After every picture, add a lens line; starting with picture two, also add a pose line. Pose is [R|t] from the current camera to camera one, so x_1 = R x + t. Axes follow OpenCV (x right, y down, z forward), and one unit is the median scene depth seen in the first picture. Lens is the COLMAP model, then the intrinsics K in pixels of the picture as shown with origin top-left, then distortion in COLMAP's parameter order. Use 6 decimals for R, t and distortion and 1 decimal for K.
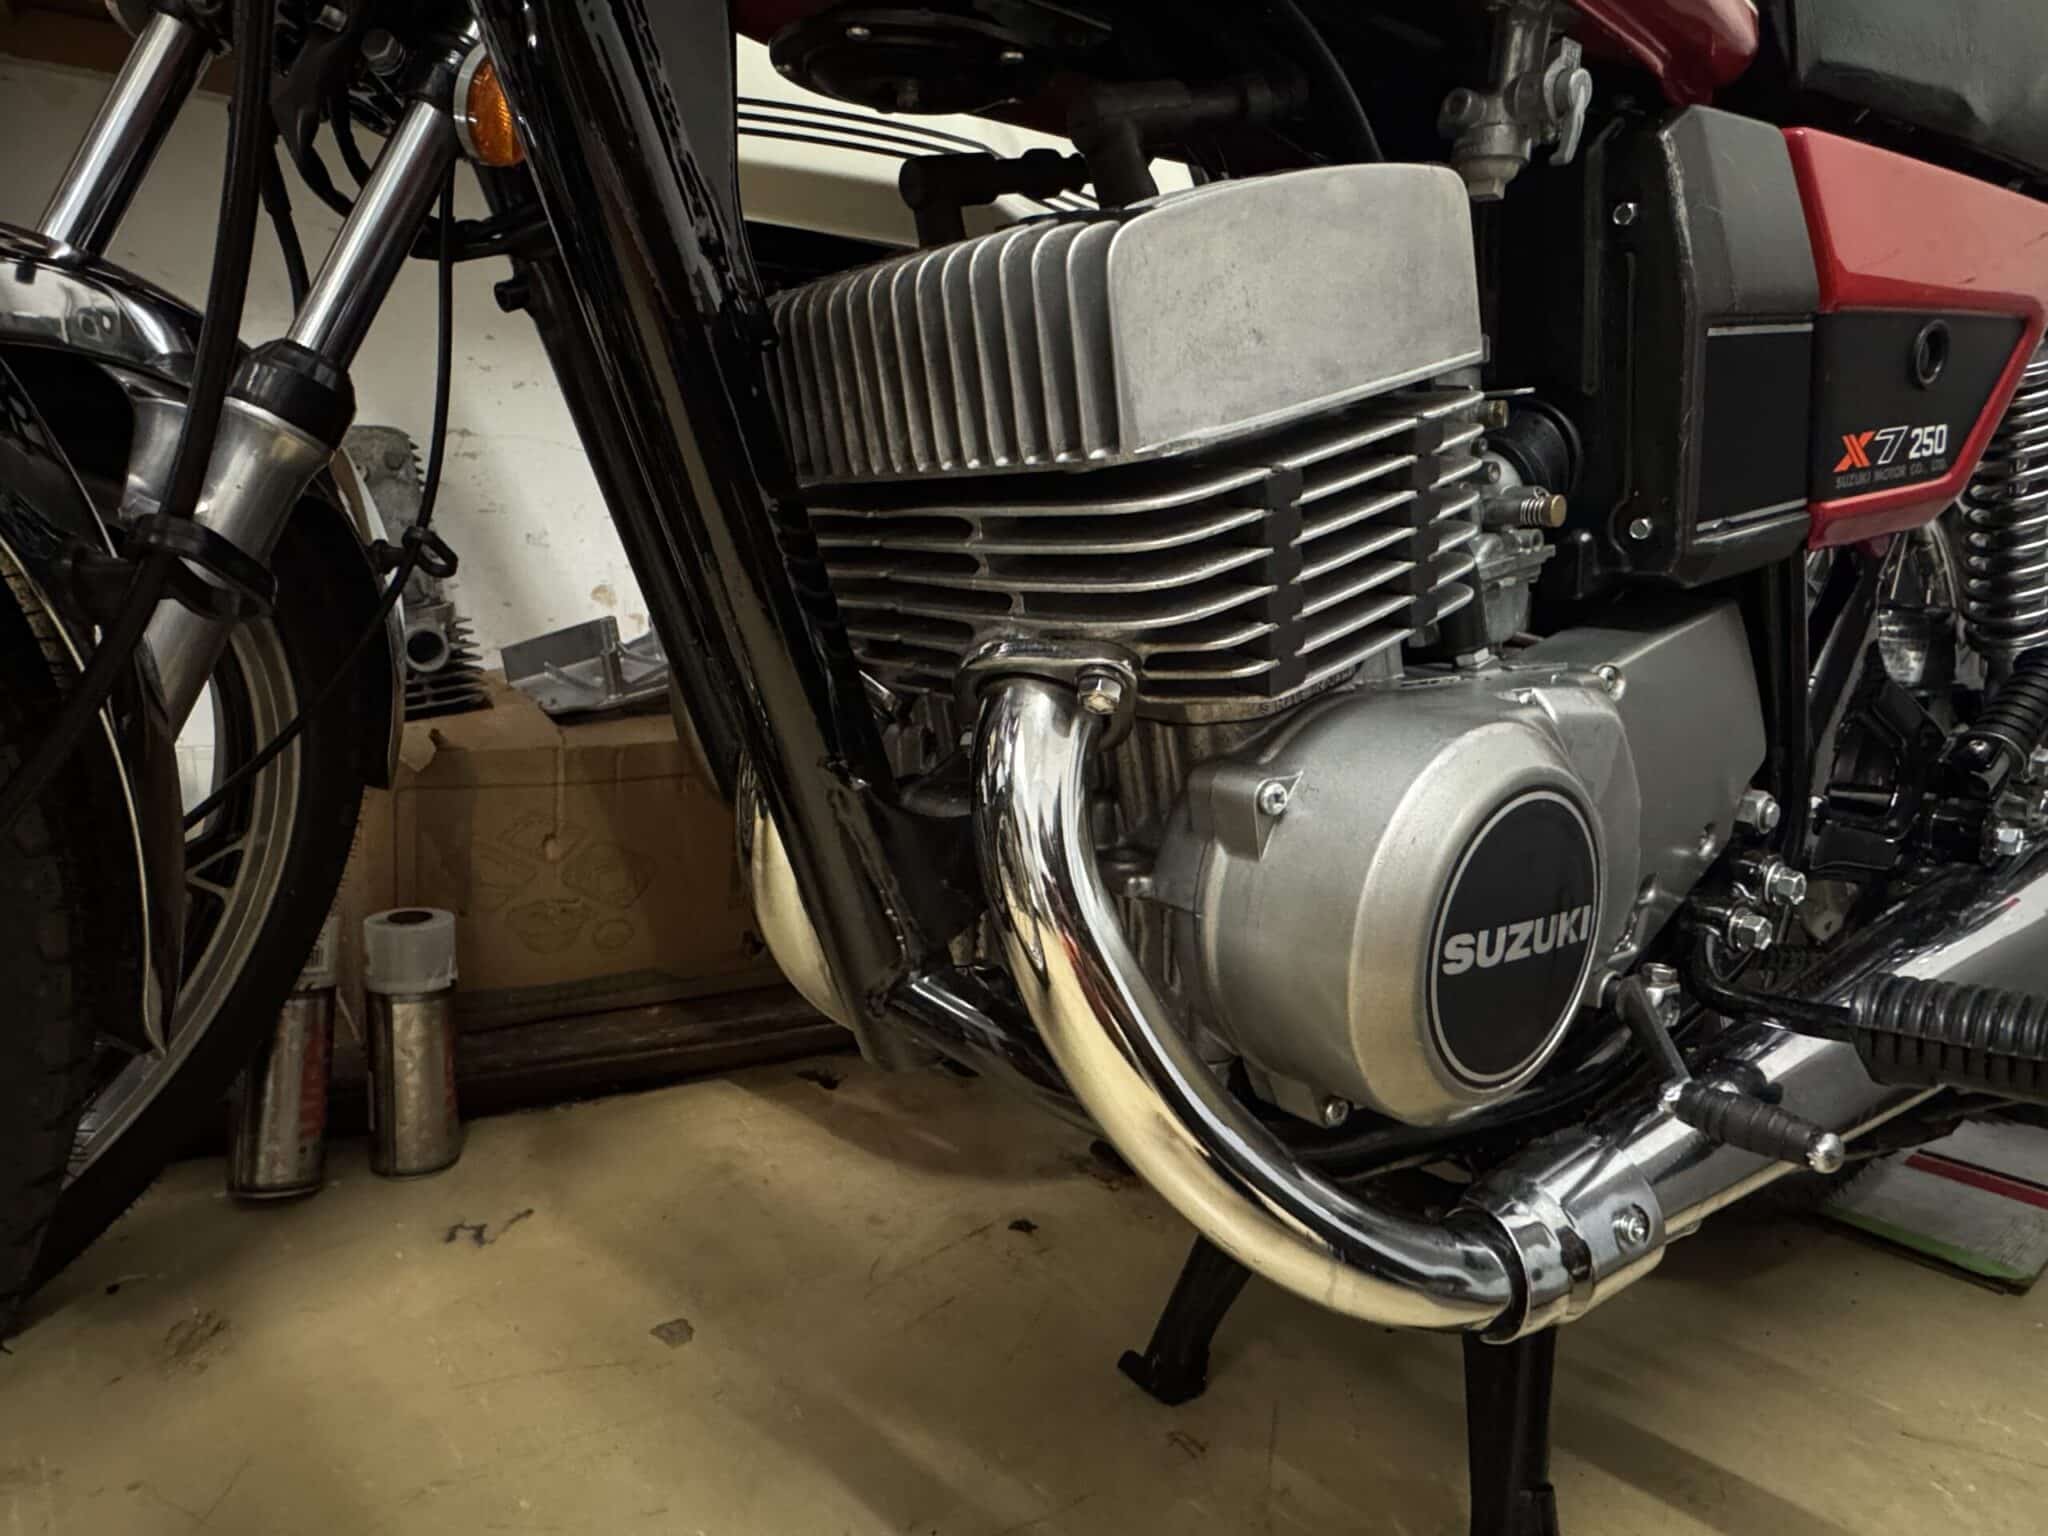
lens RADIAL K [[1223.5, 0, 1024.0], [0, 1223.5, 768.0], [0, 0, 1]] dist [0.000610, 0.000407]
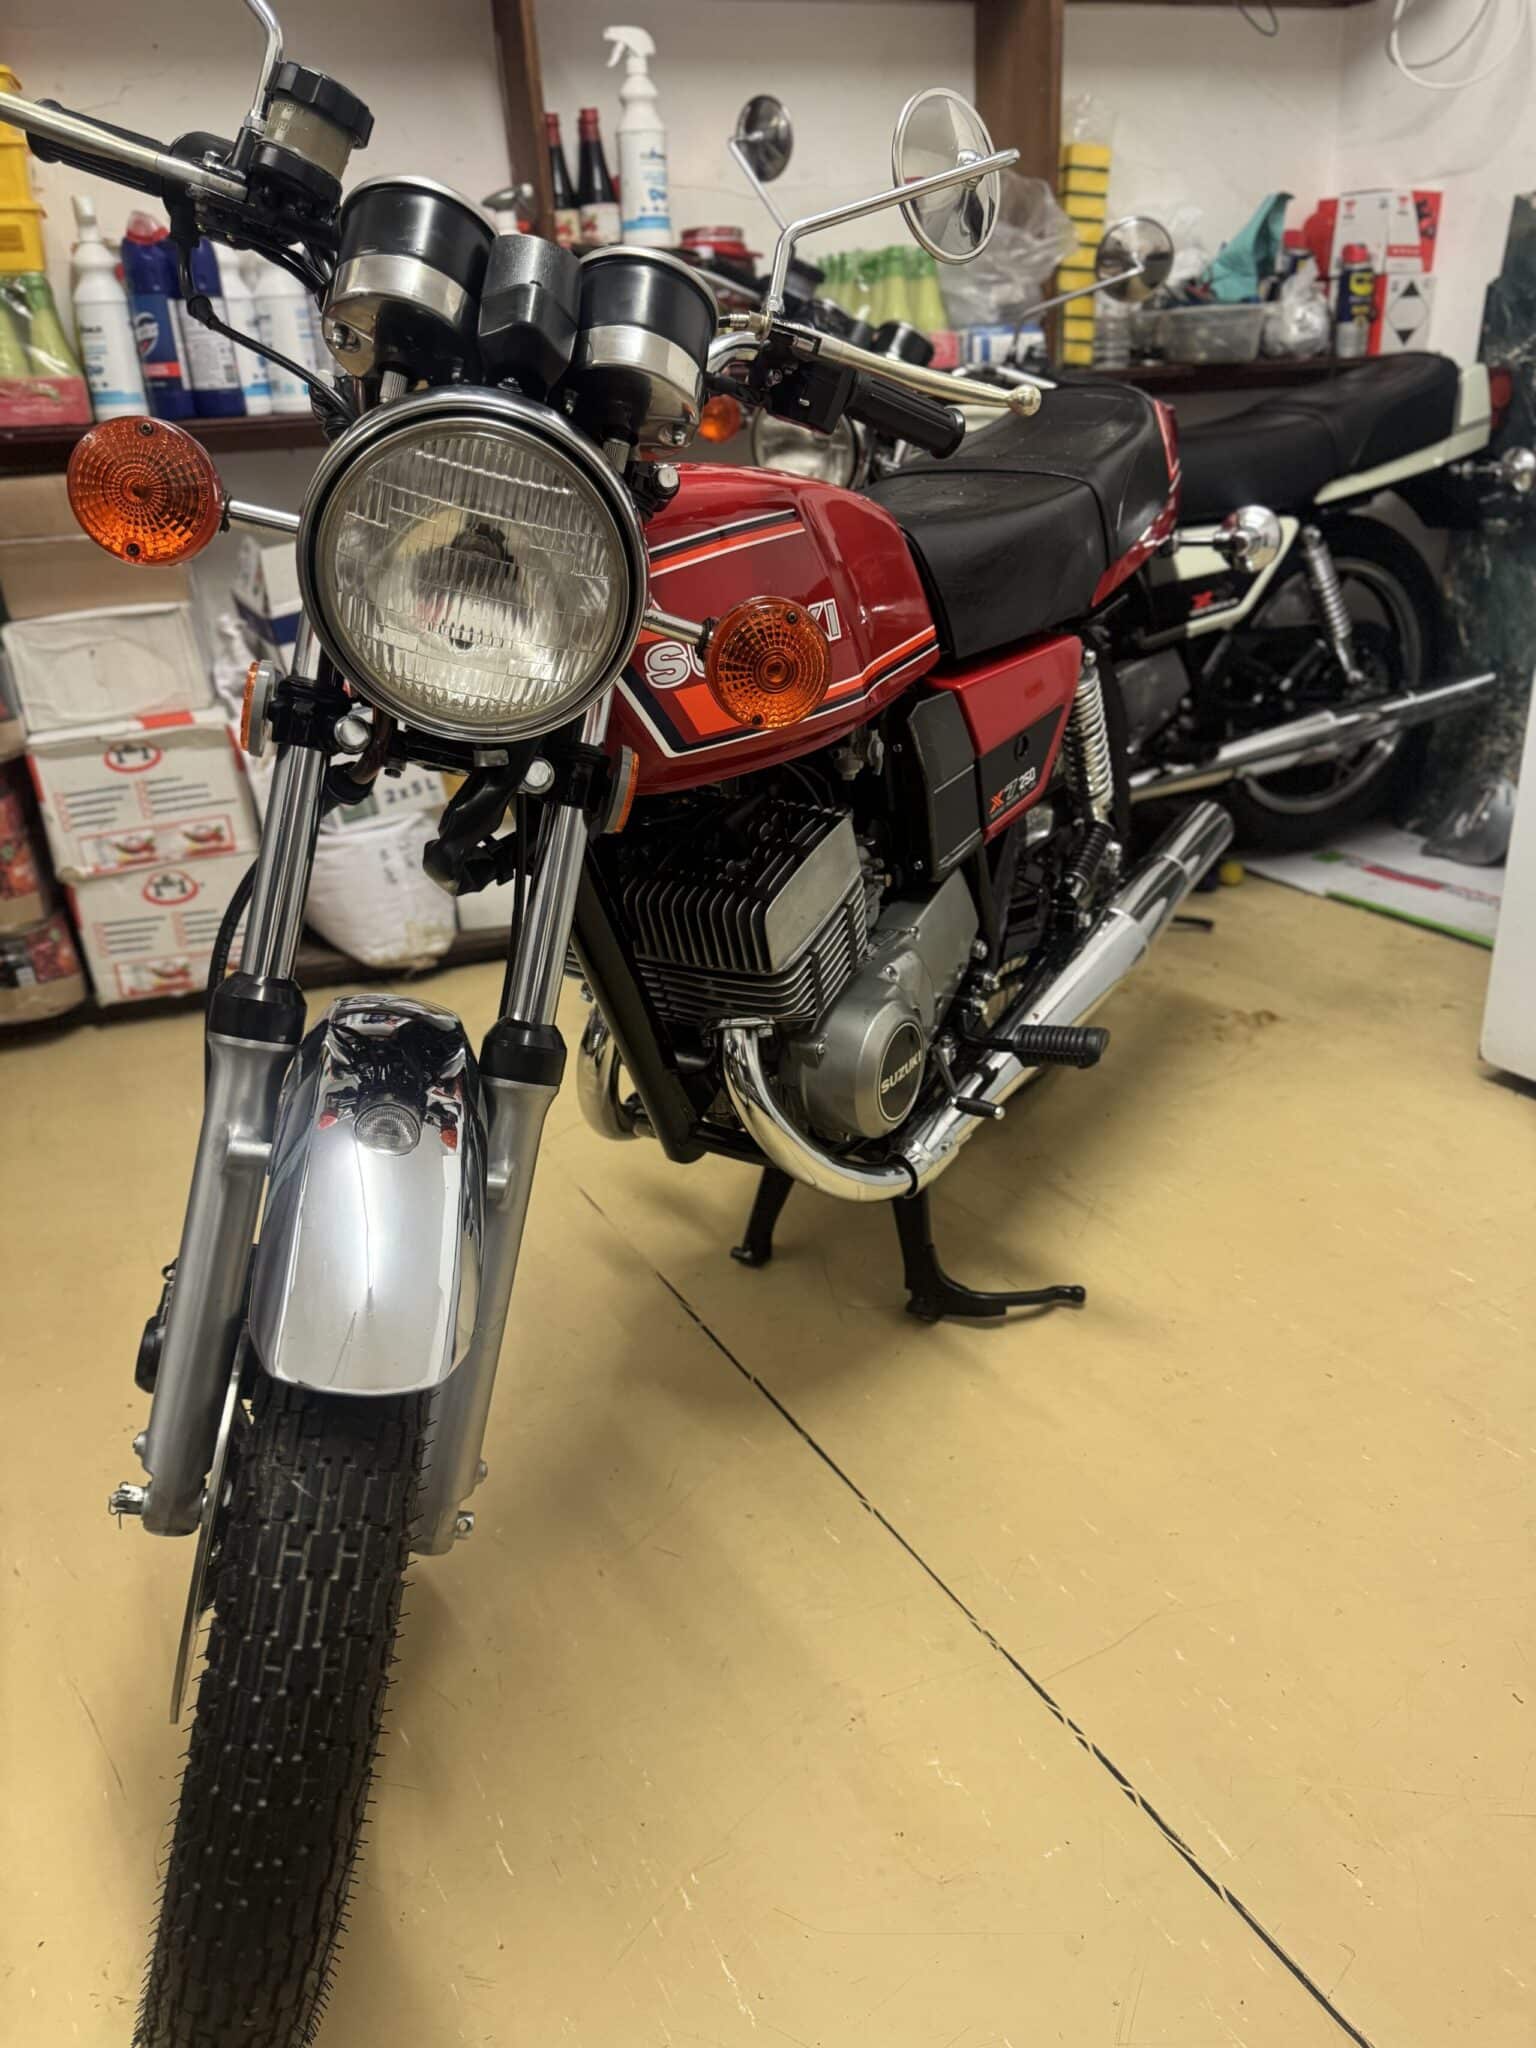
lens RADIAL K [[1419.5, 0, 768.0], [0, 1419.5, 1024.0], [0, 0, 1]] dist [0.001985, -0.007821]
pose [[0.925518, -0.234798, 0.297129, -0.805067], [0.147481, 0.946125, 0.288266, -0.911567], [-0.348805, -0.222975, 0.910284, -1.806414]]
